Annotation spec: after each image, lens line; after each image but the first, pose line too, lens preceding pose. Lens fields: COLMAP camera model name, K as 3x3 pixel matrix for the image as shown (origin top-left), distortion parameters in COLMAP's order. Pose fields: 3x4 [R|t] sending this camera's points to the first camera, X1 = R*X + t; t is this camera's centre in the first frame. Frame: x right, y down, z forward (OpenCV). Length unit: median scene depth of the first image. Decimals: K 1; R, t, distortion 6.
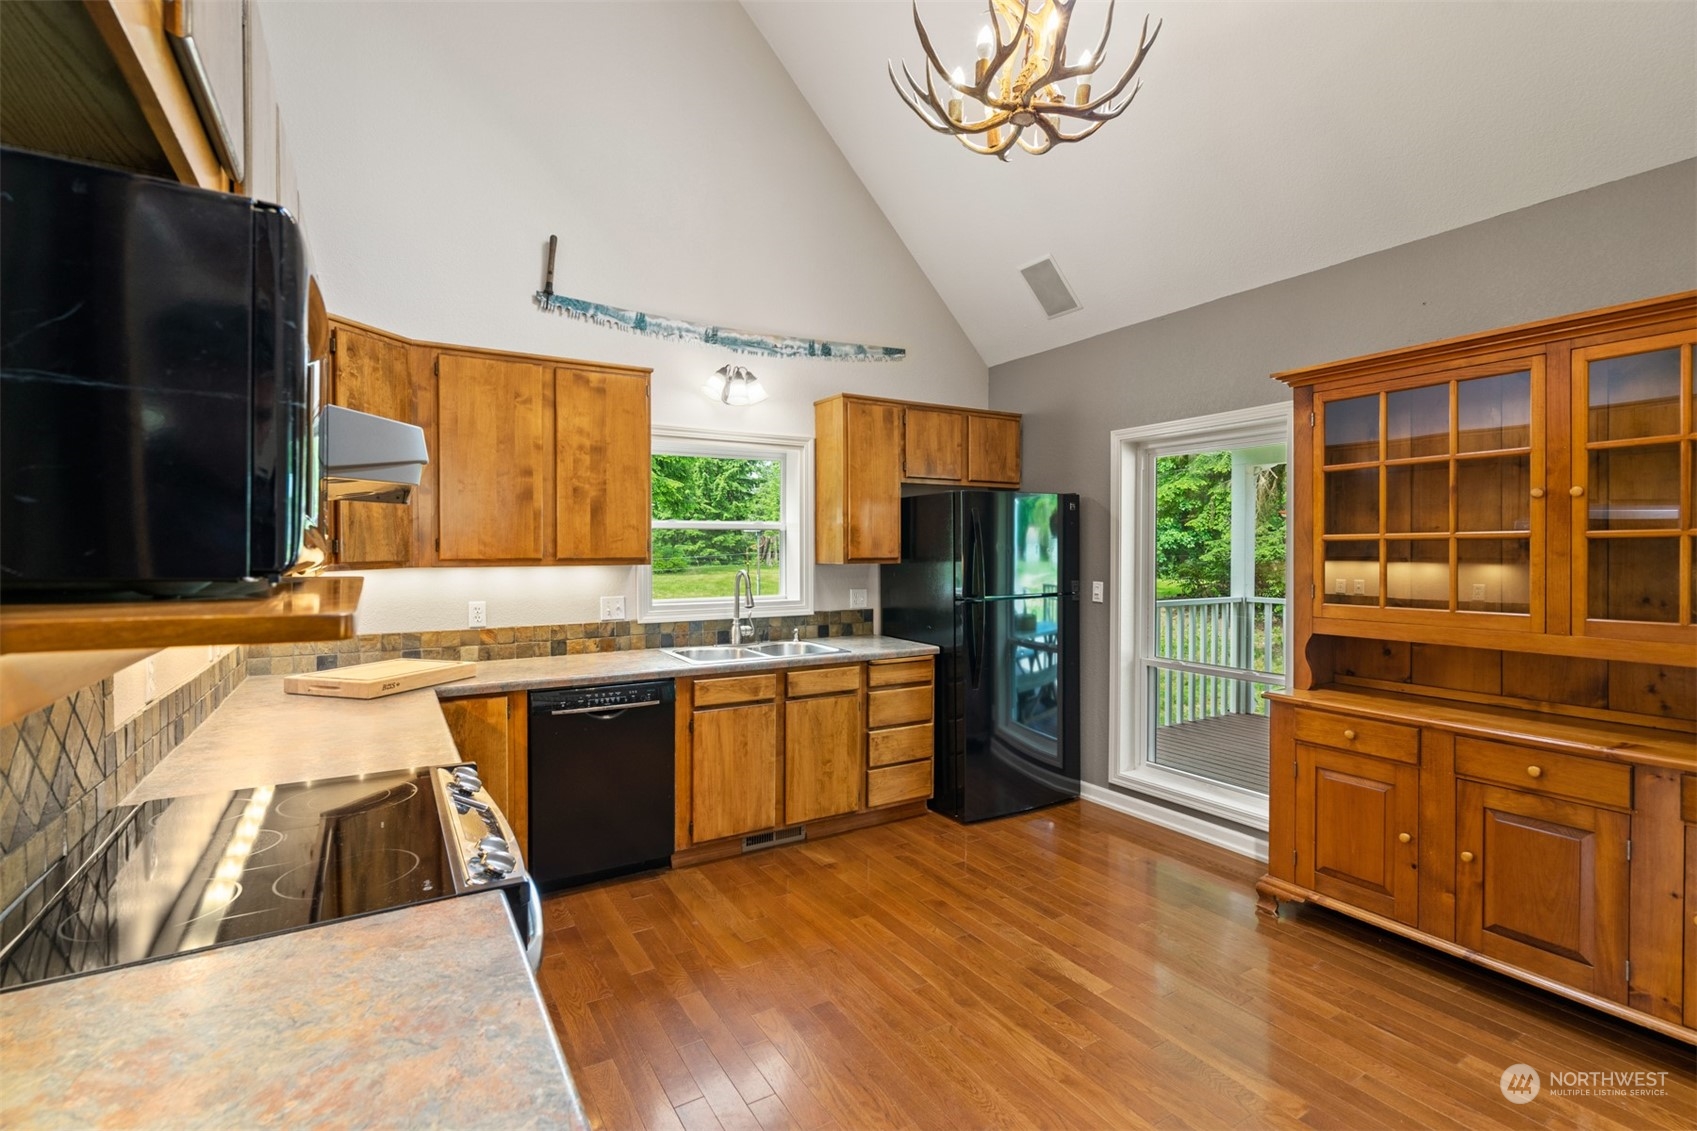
lens RADIAL K [[774.5, 0, 831.0], [0, 774.5, 556.6], [0, 0, 1]] dist [-0.004576, 0.004376]
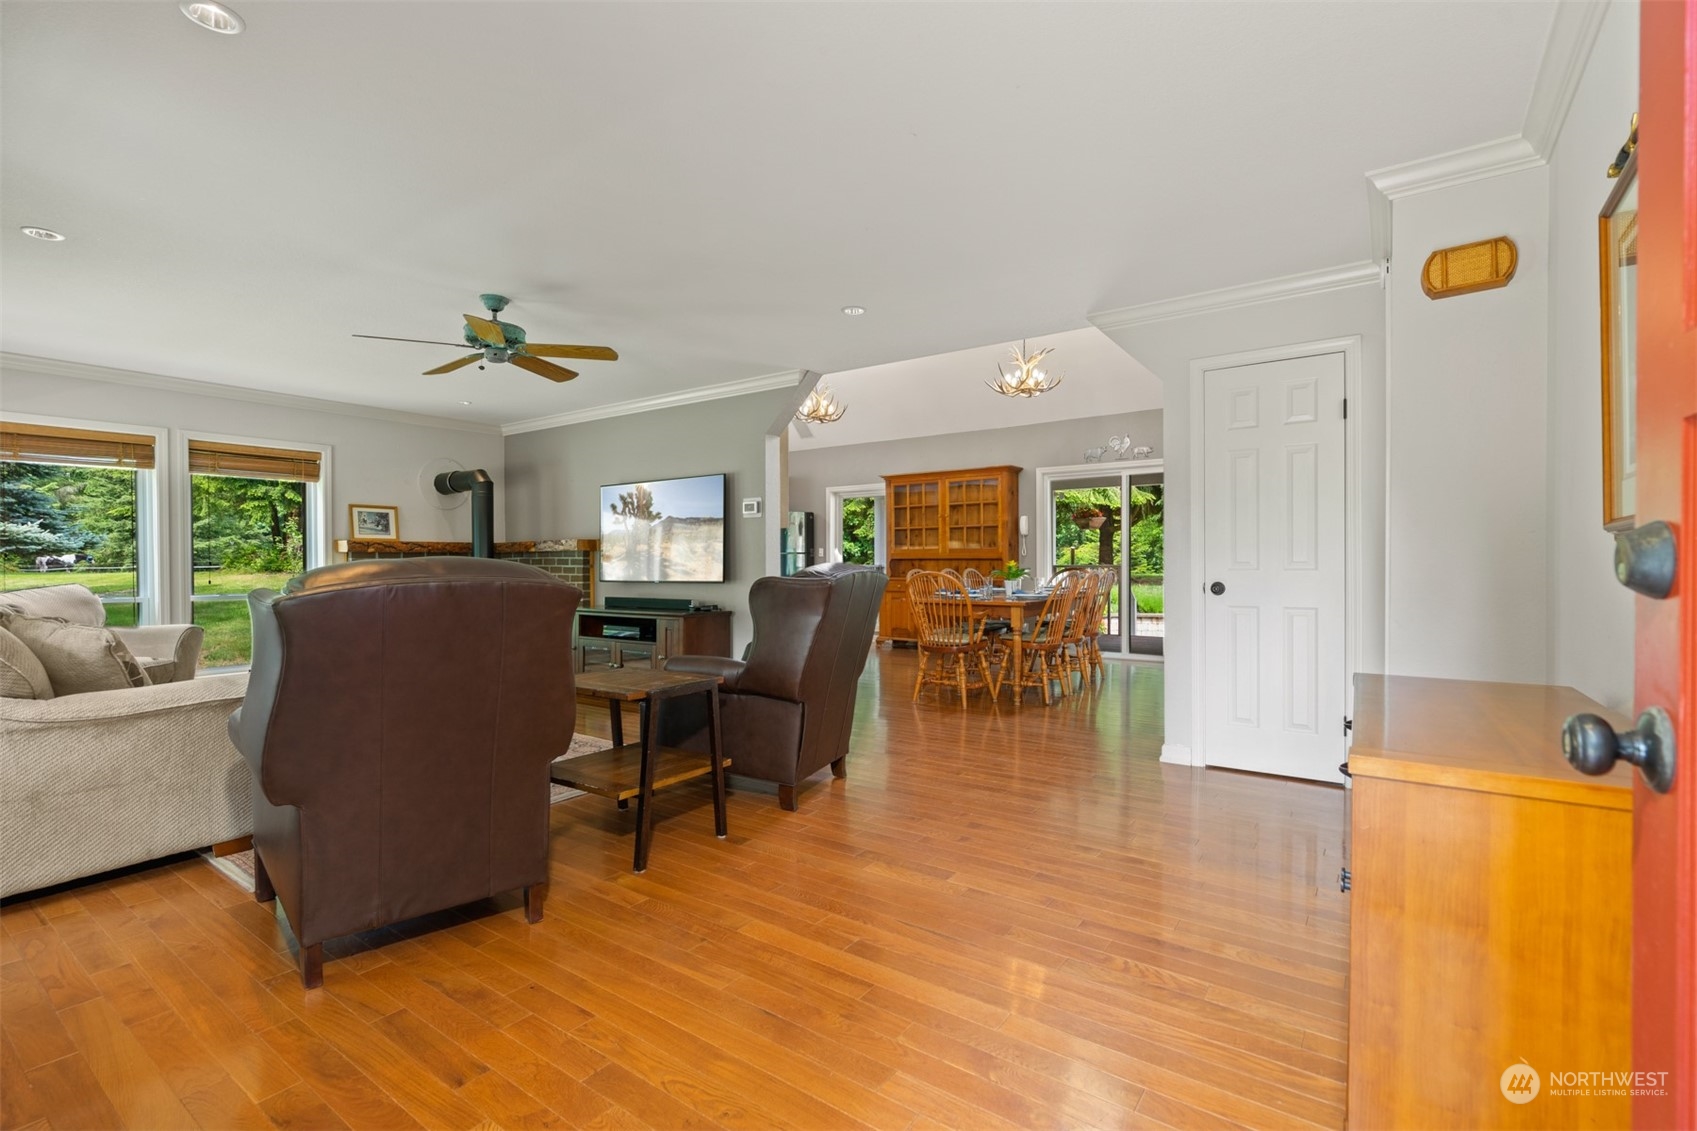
lens RADIAL K [[774.5, 0, 838.3], [0, 774.5, 566.7], [0, 0, 1]] dist [-0.004576, 0.004376]
pose [[0.917180, -0.004702, 0.398446, -0.672742], [0.006512, 0.999974, -0.003190, 0.112267], [-0.398420, 0.005520, 0.917186, -1.465504]]
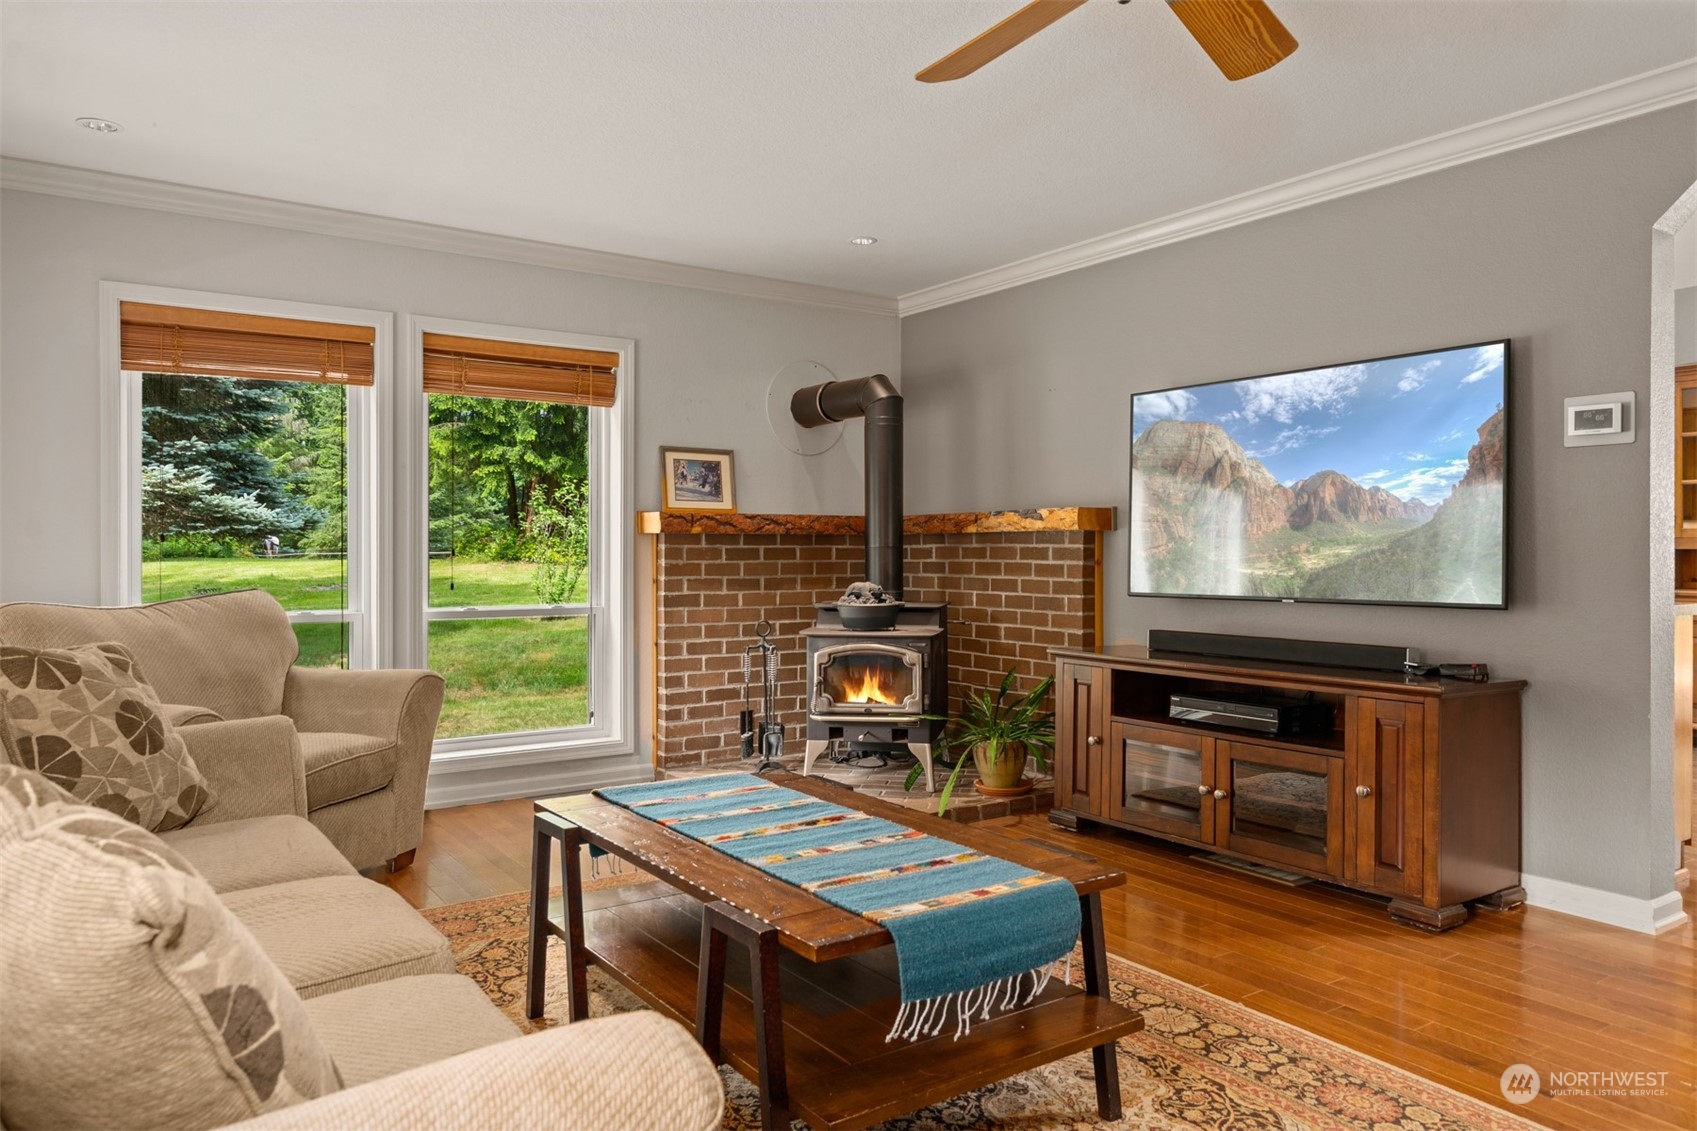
lens RADIAL K [[1141.2, 0, 831.2], [0, 1141.2, 550.1], [0, 0, 1]] dist [0.008521, -0.002667]
pose [[0.998246, 0.003301, 0.059116, -0.863200], [-0.002741, 0.999951, -0.009555, 0.100065], [-0.059145, 0.009376, 0.998205, -0.838220]]
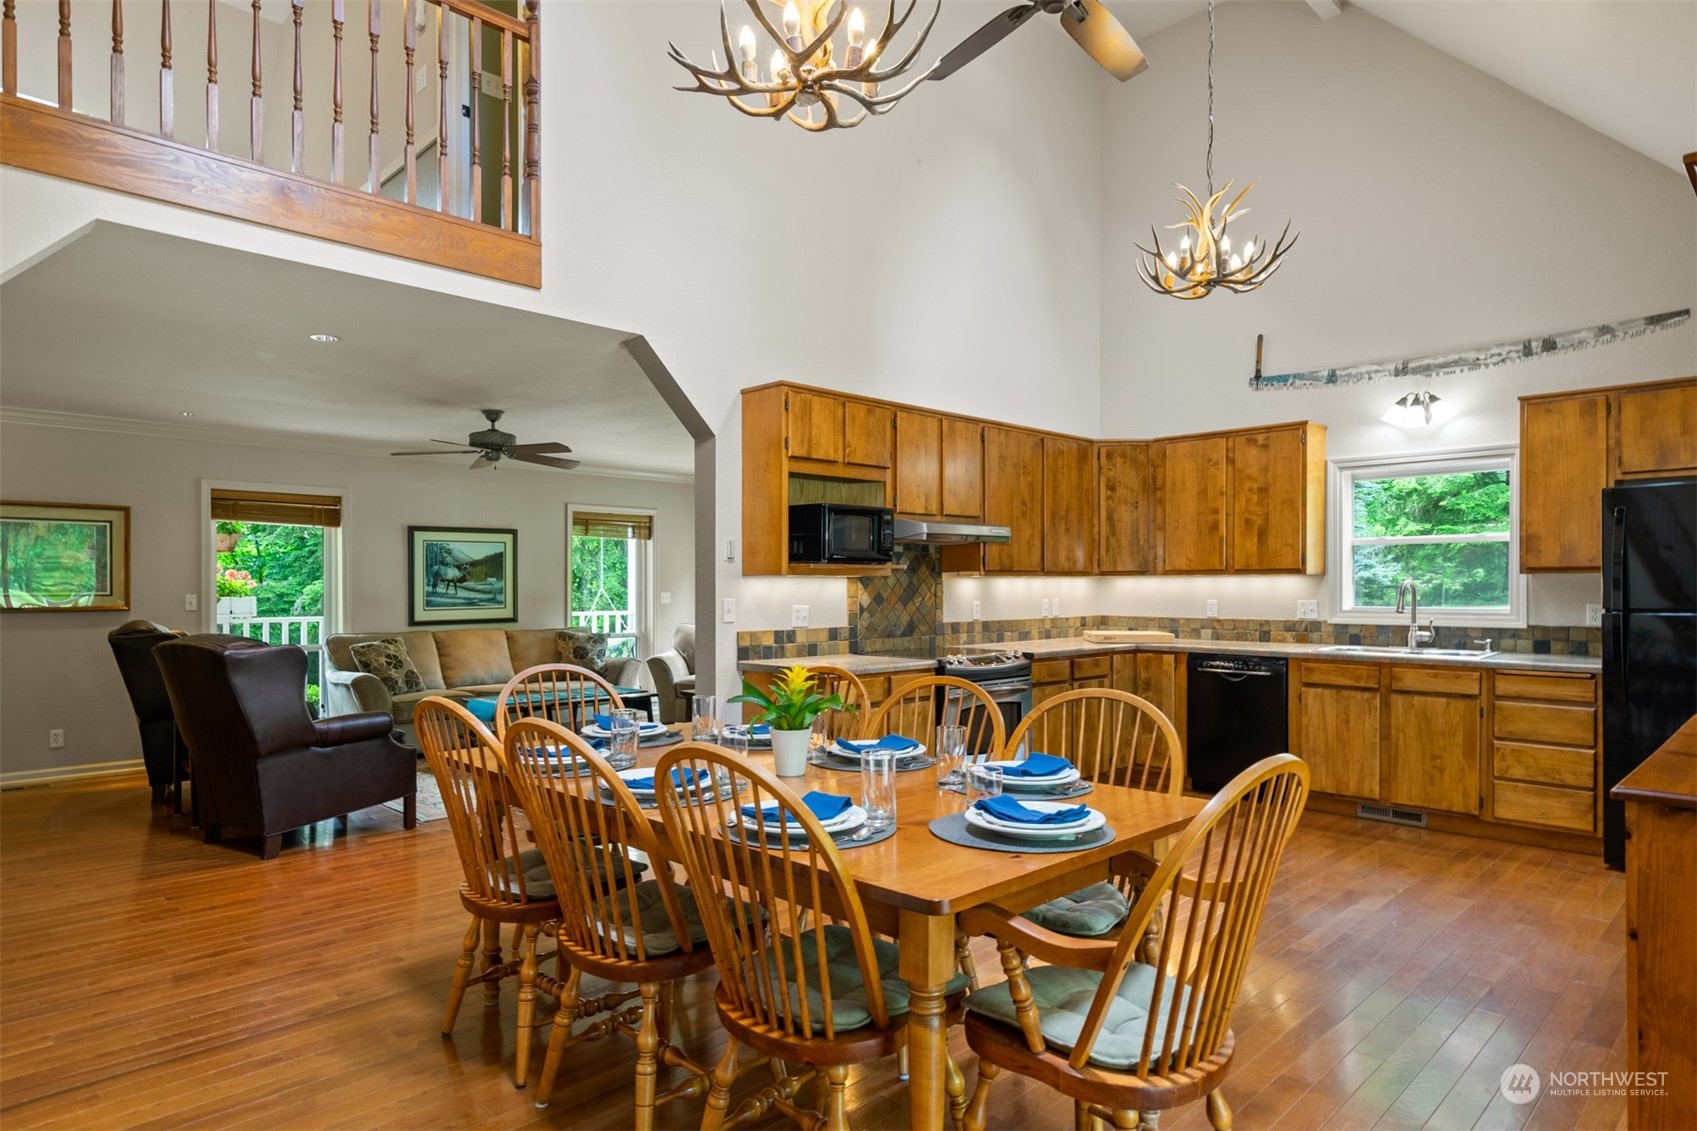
lens RADIAL K [[968.3, 0, 838.8], [0, 968.3, 591.6], [0, 0, 1]] dist [0.007178, -0.000057]
pose [[0.232333, 0.005936, -0.972618, 1.092592], [-0.010155, 0.999942, 0.003677, 0.039565], [0.972583, 0.009022, 0.232380, -0.114309]]
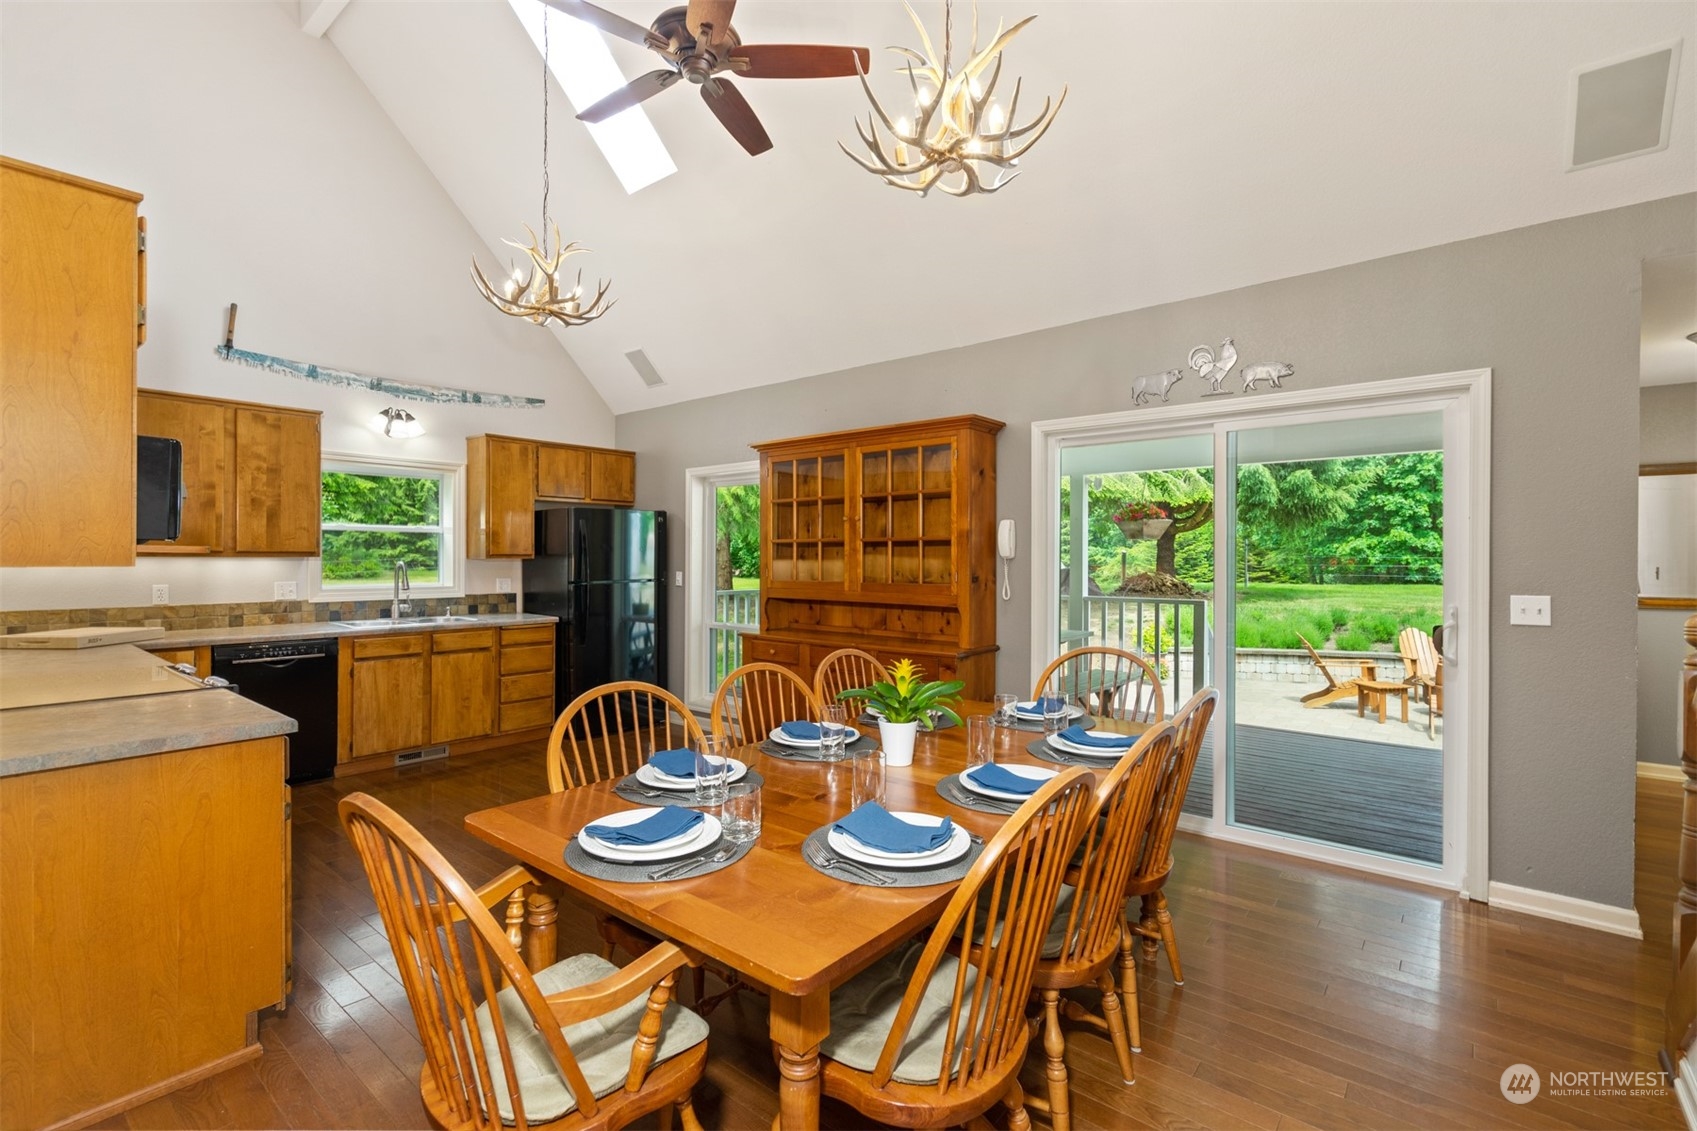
lens RADIAL K [[774.5, 0, 837.2], [0, 774.5, 556.6], [0, 0, 1]] dist [-0.004576, 0.004376]
pose [[0.941762, 0.004376, 0.336251, 0.154197], [-0.000938, 0.999946, -0.010387, 0.021927], [-0.336278, 0.009467, 0.941715, -0.539203]]
